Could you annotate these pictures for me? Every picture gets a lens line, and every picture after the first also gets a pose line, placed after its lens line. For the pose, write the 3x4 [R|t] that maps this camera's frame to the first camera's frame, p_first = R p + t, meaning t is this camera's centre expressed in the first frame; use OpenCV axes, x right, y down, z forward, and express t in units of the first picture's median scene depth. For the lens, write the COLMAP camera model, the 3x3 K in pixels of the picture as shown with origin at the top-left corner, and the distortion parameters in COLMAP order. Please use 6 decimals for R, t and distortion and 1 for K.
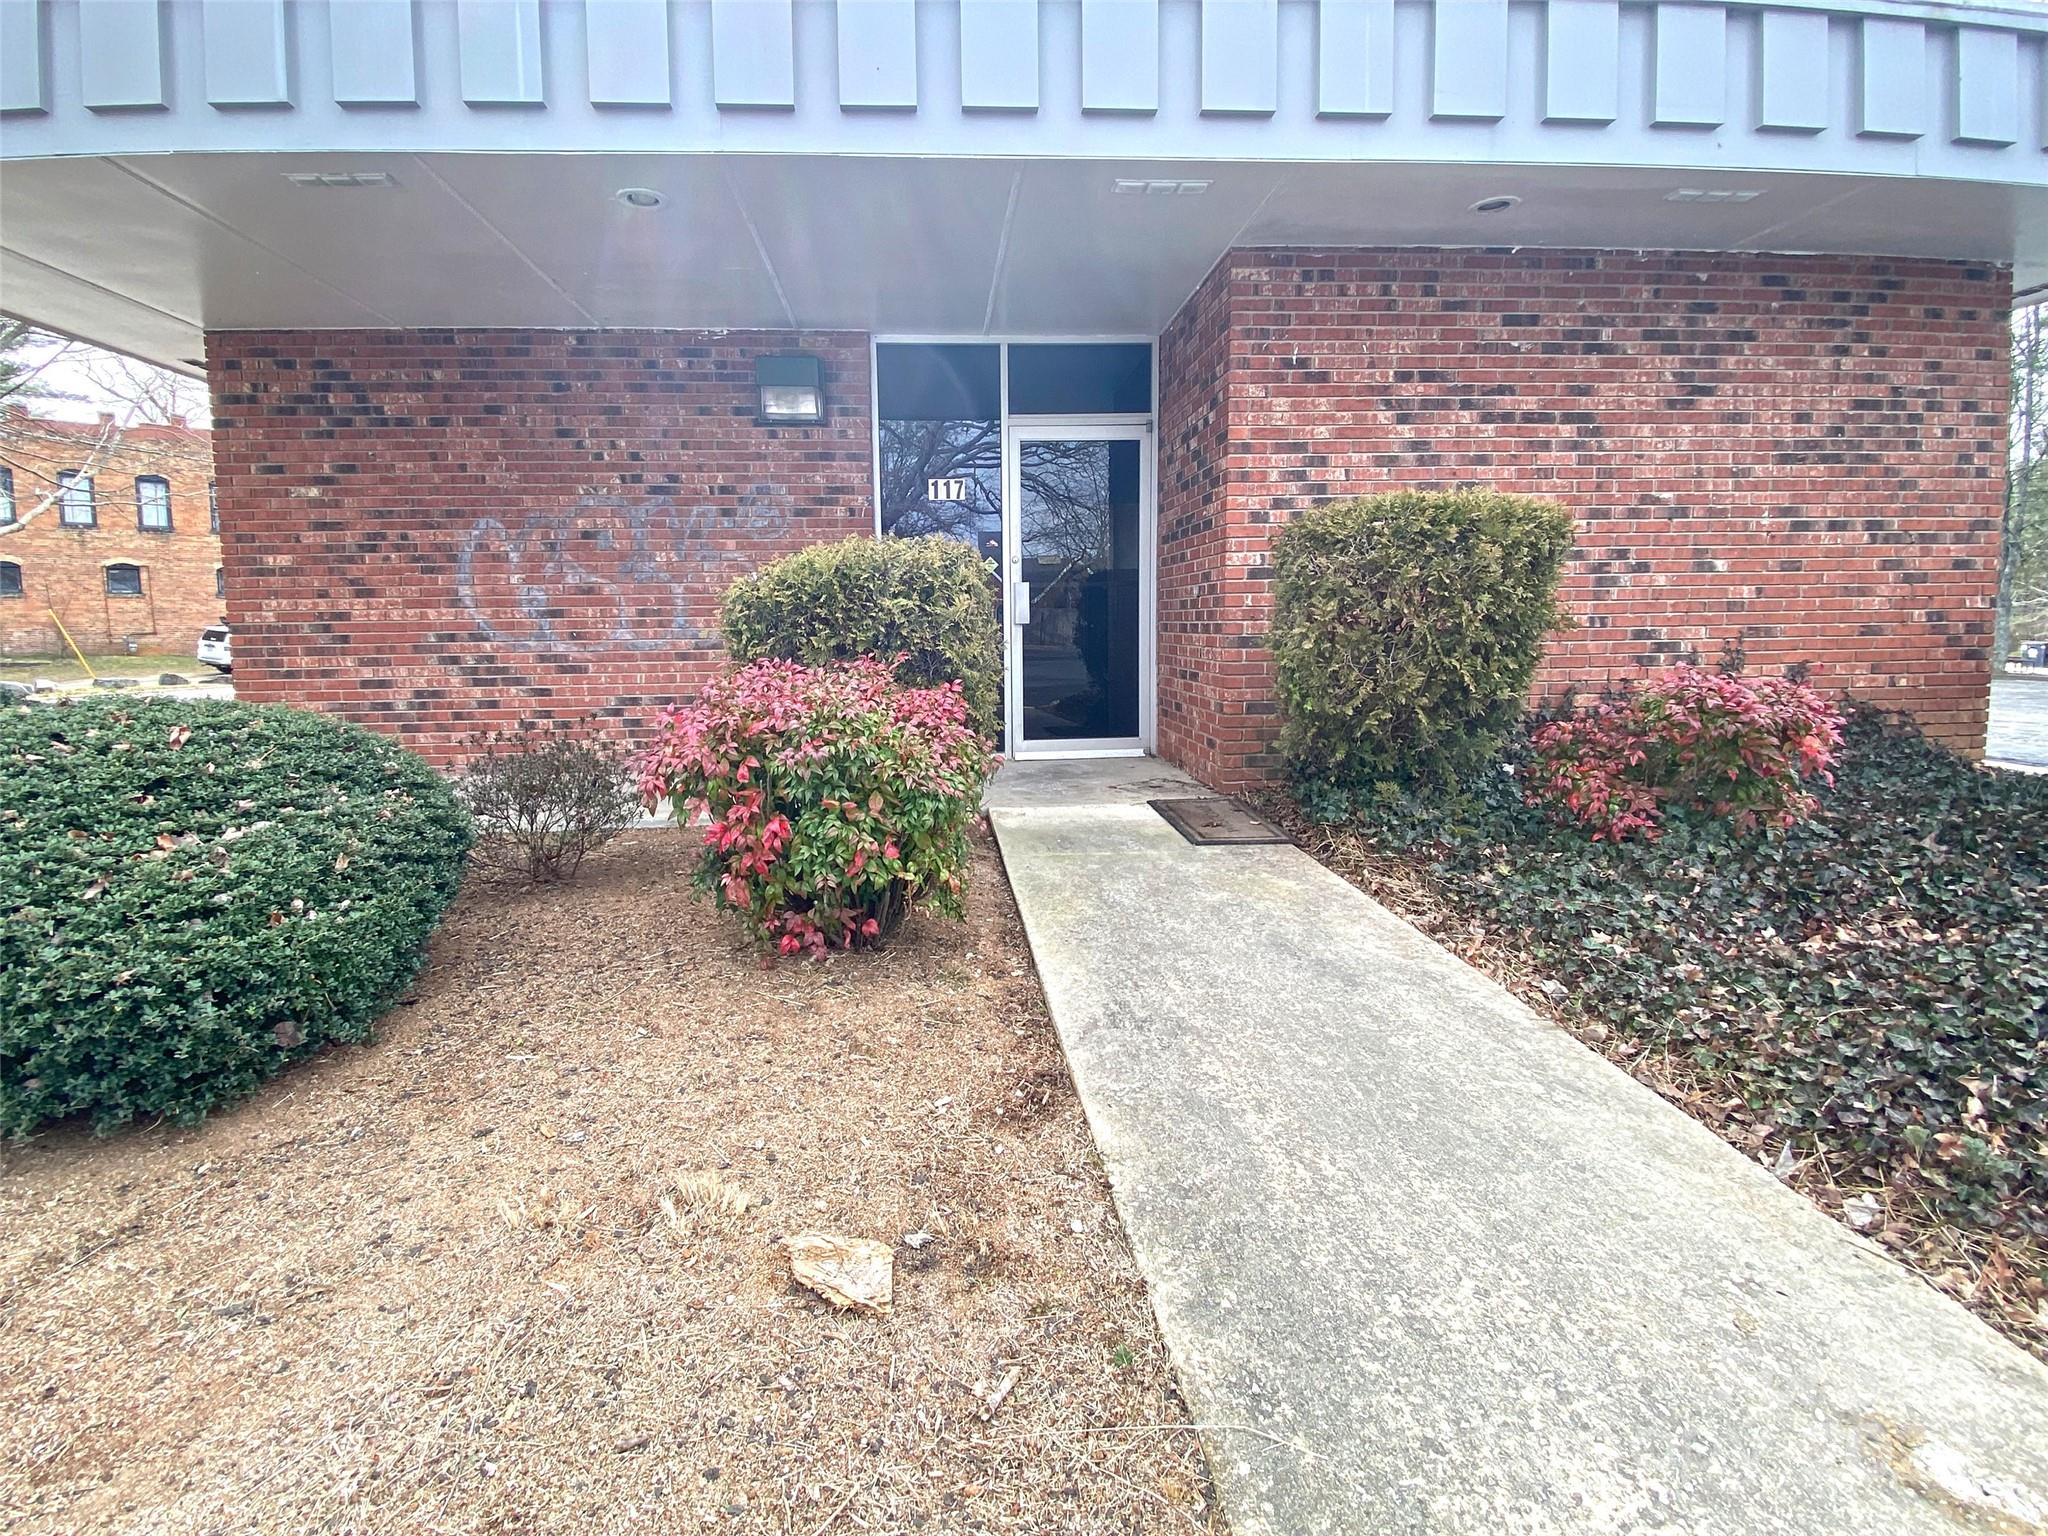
lens RADIAL K [[905.7, 0, 969.0], [0, 905.7, 710.7], [0, 0, 1]] dist [0.001726, -0.010559]
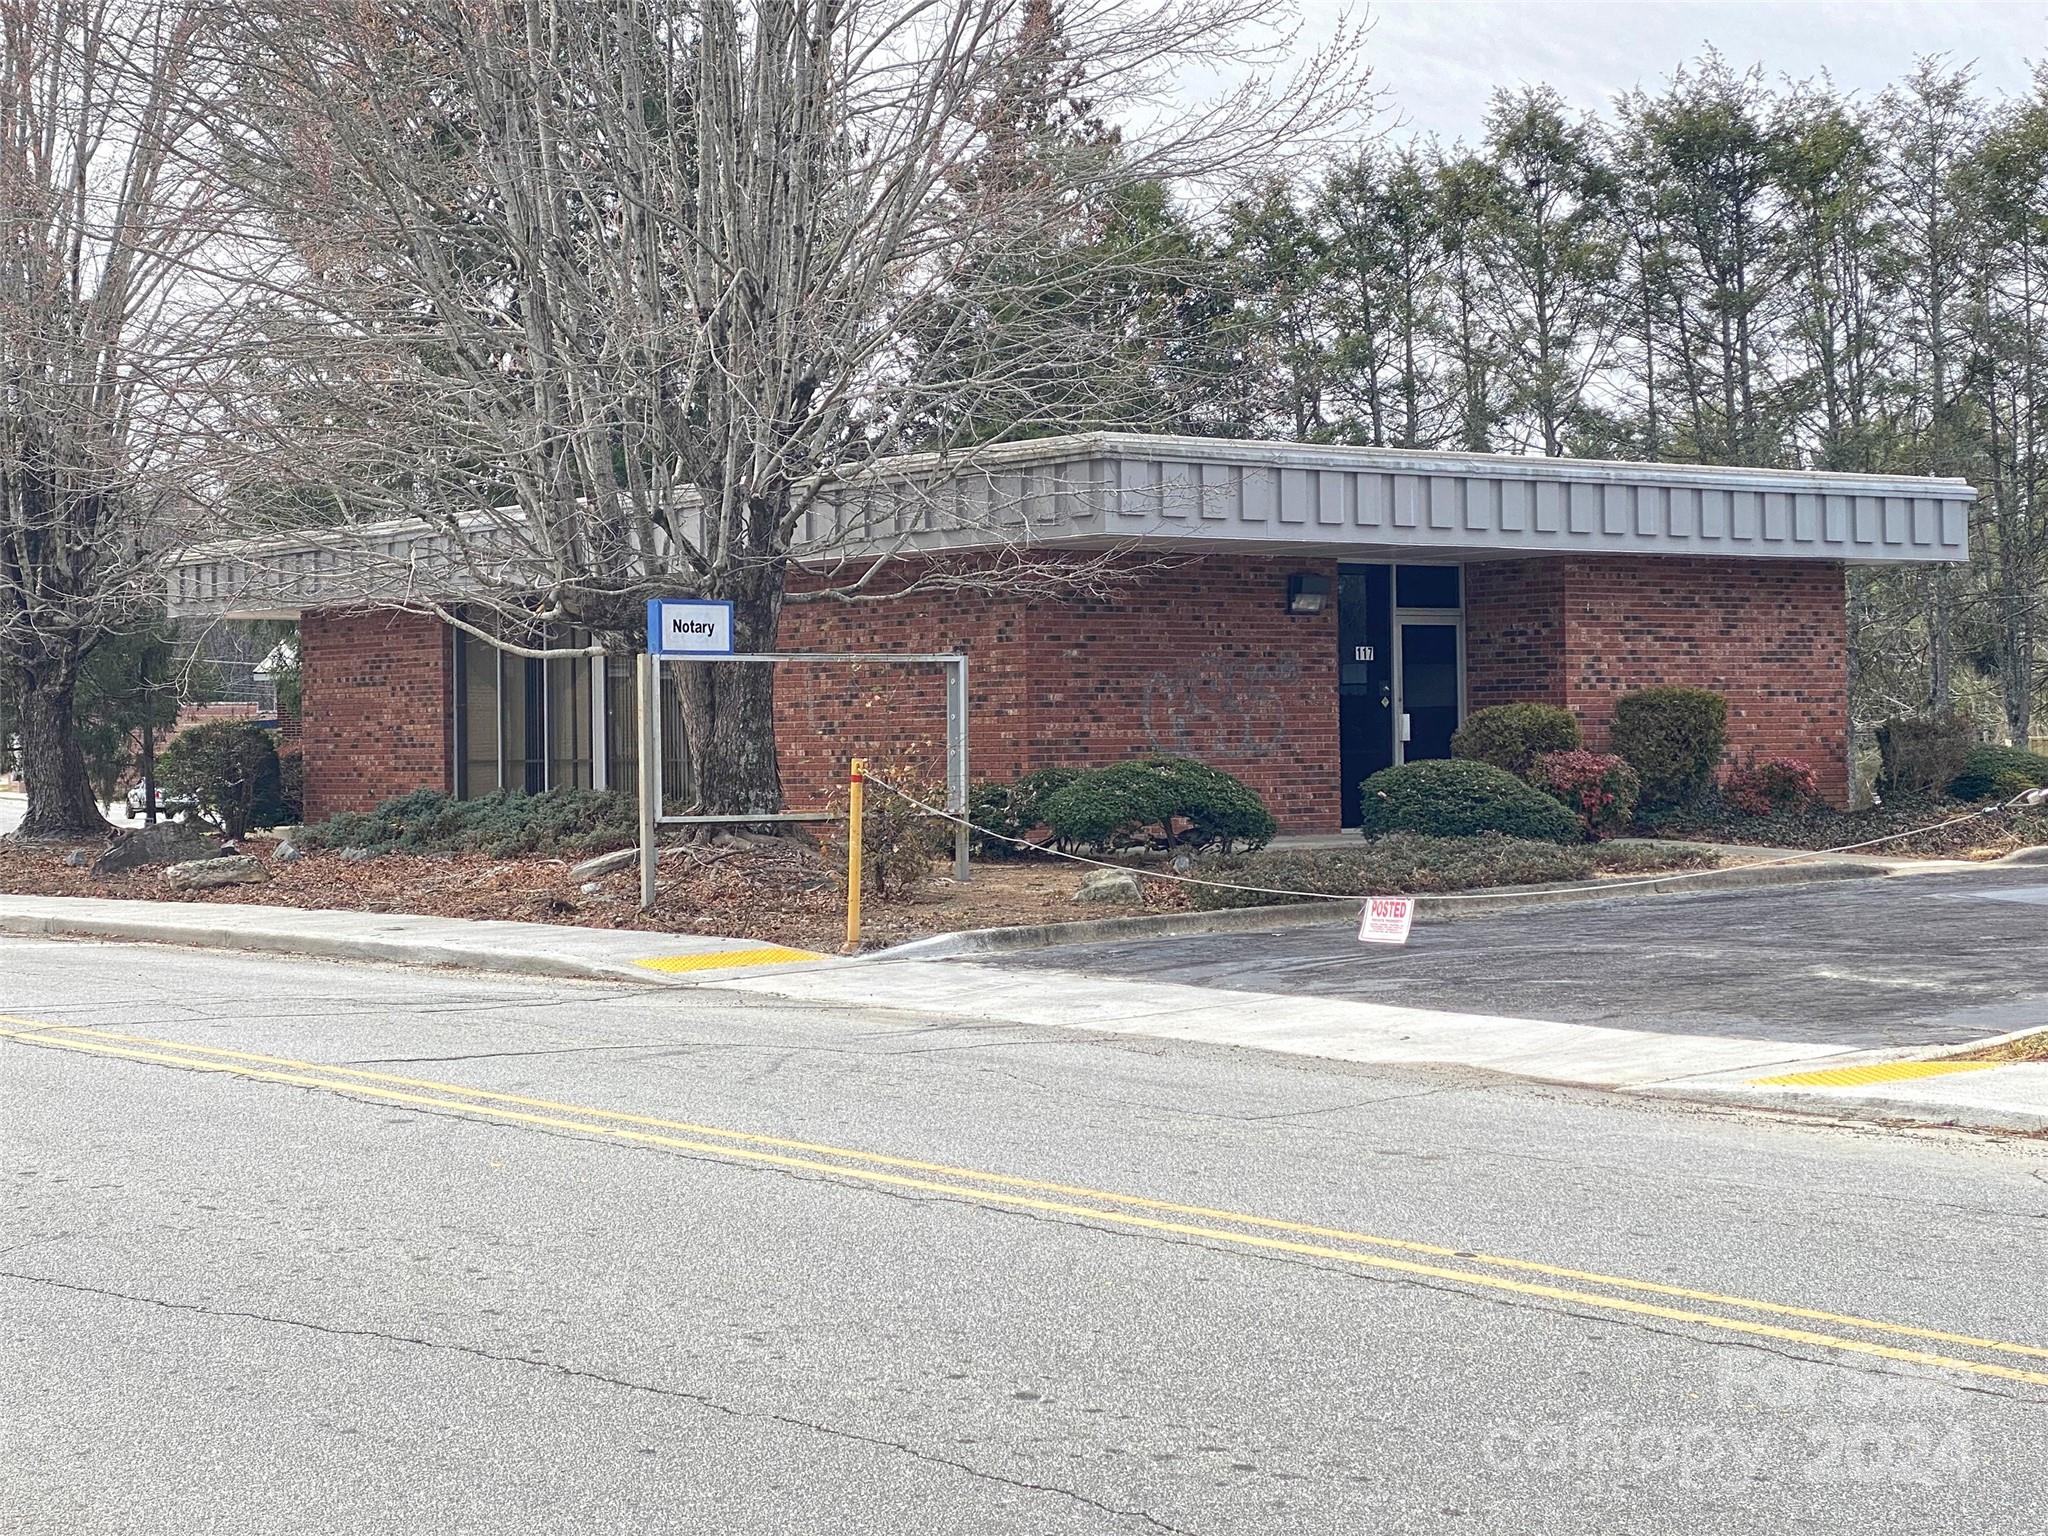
lens RADIAL K [[3710.2, 0, 1016.7], [0, 3710.2, 772.9], [0, 0, 1]] dist [-0.068009, 0.000000]
pose [[0.820588, 0.001173, 0.571519, -5.066407], [0.056880, 0.994865, -0.083711, 0.551952], [-0.568682, 0.101200, 0.816308, -4.659206]]
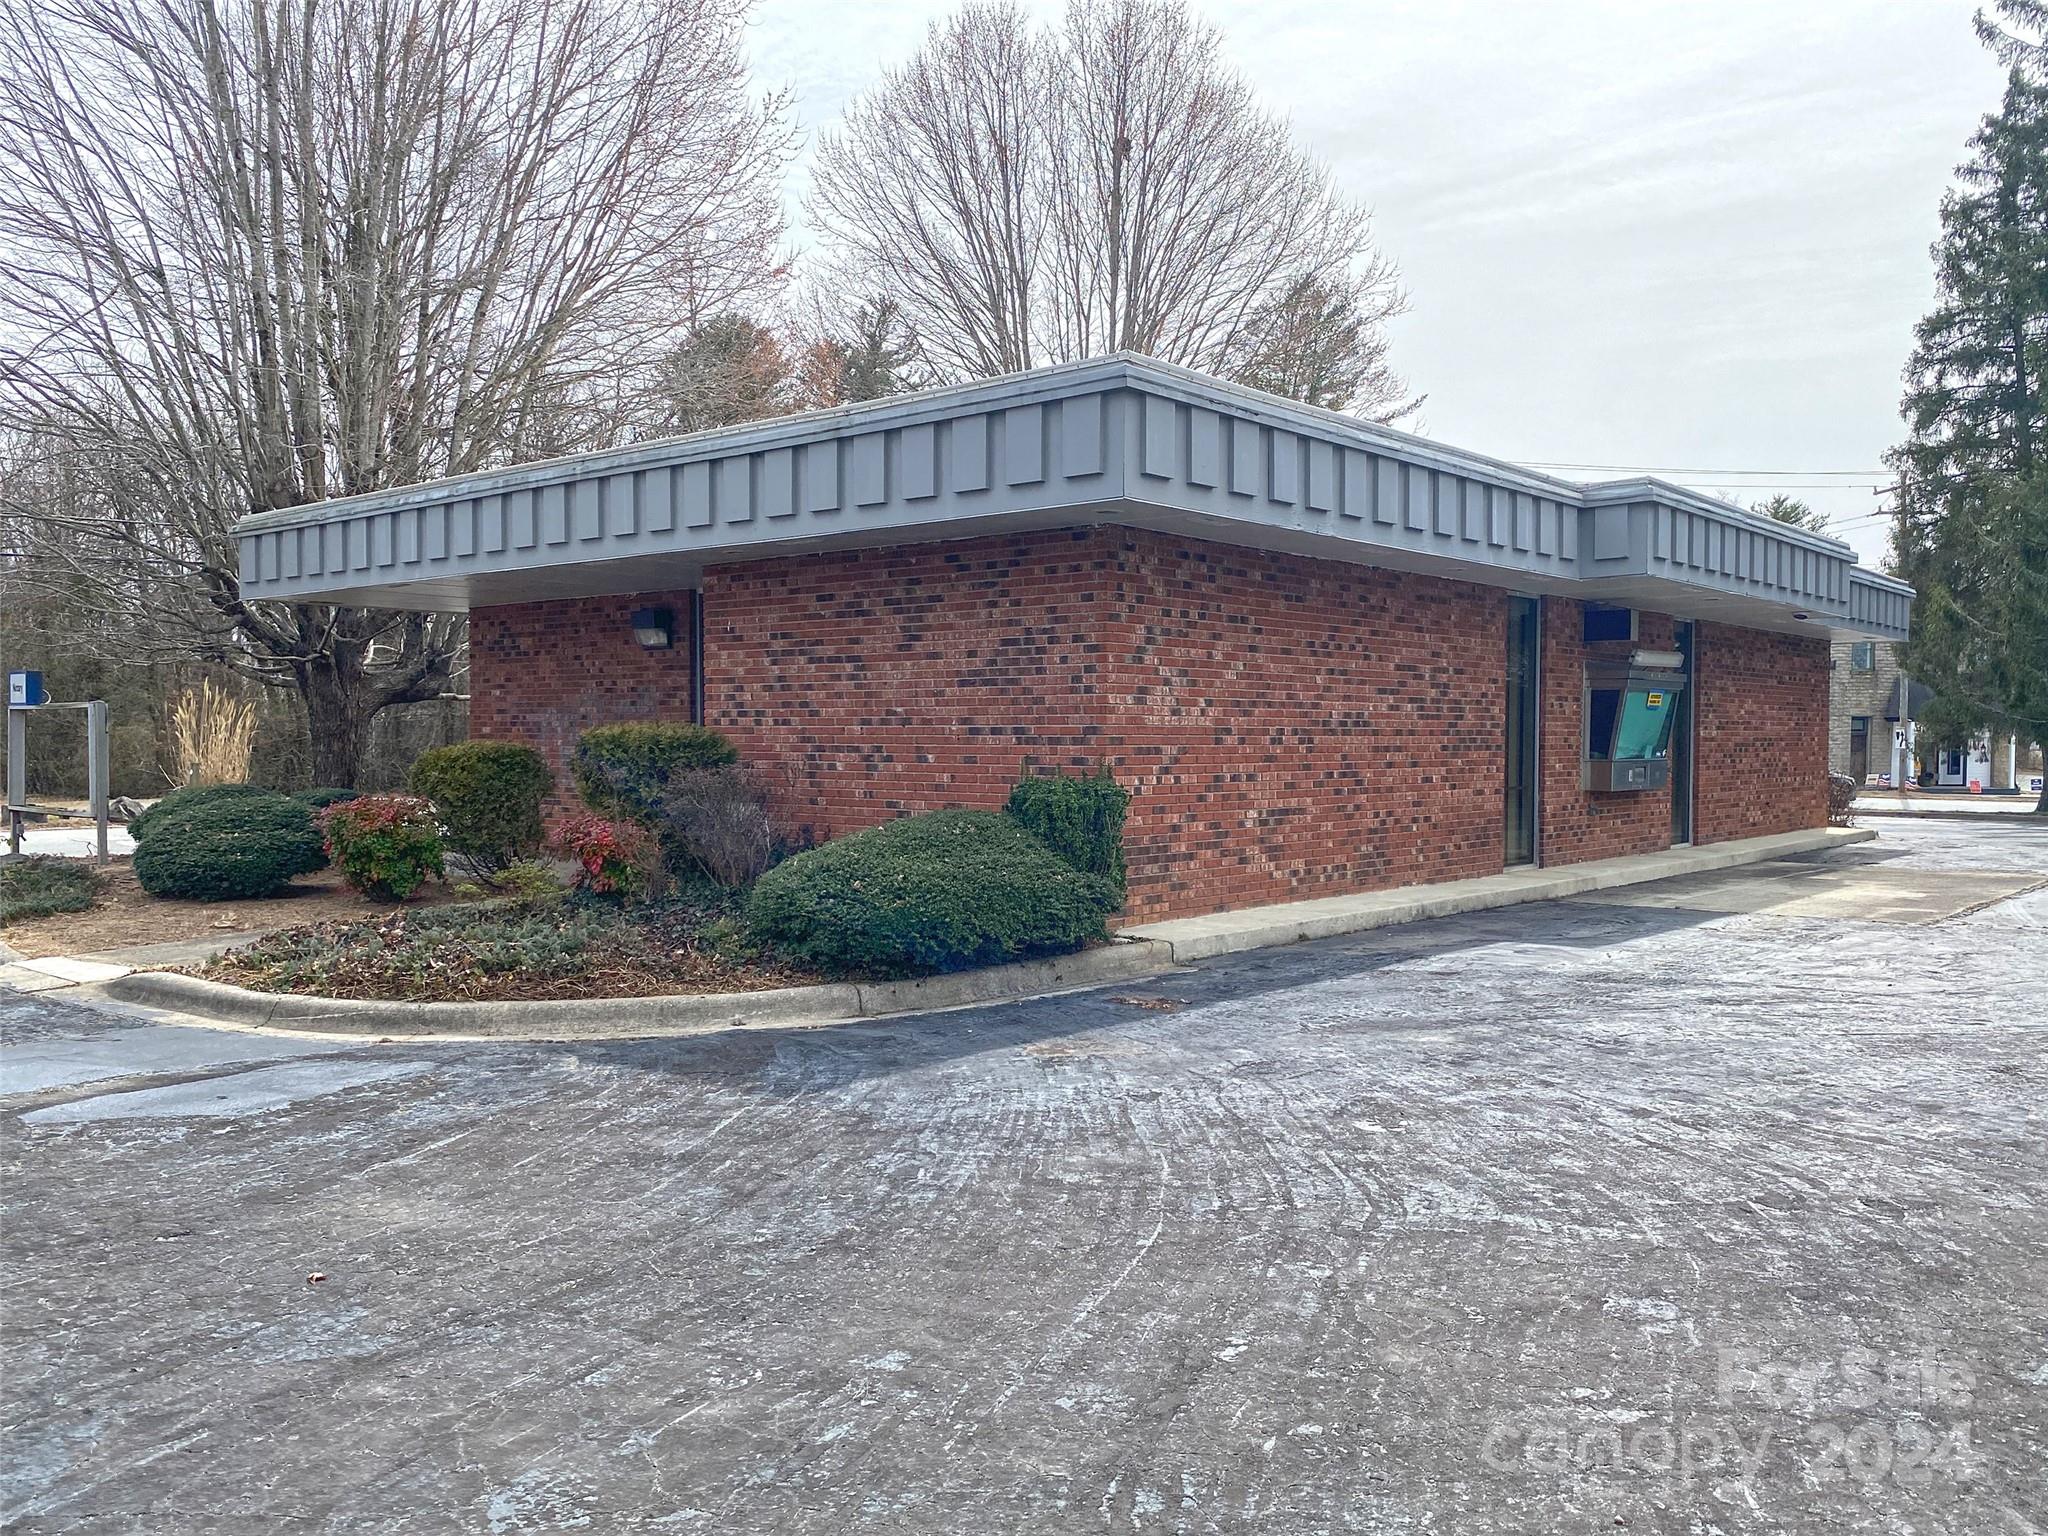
lens RADIAL K [[1748.0, 0, 1023.5], [0, 1748.0, 787.9], [0, 0, 1]] dist [0.069132, -0.079645]
pose [[0.704040, 0.040423, -0.709009, 2.874191], [-0.086830, 0.995788, -0.029448, -0.048115], [0.704832, 0.082296, 0.704585, -0.812014]]
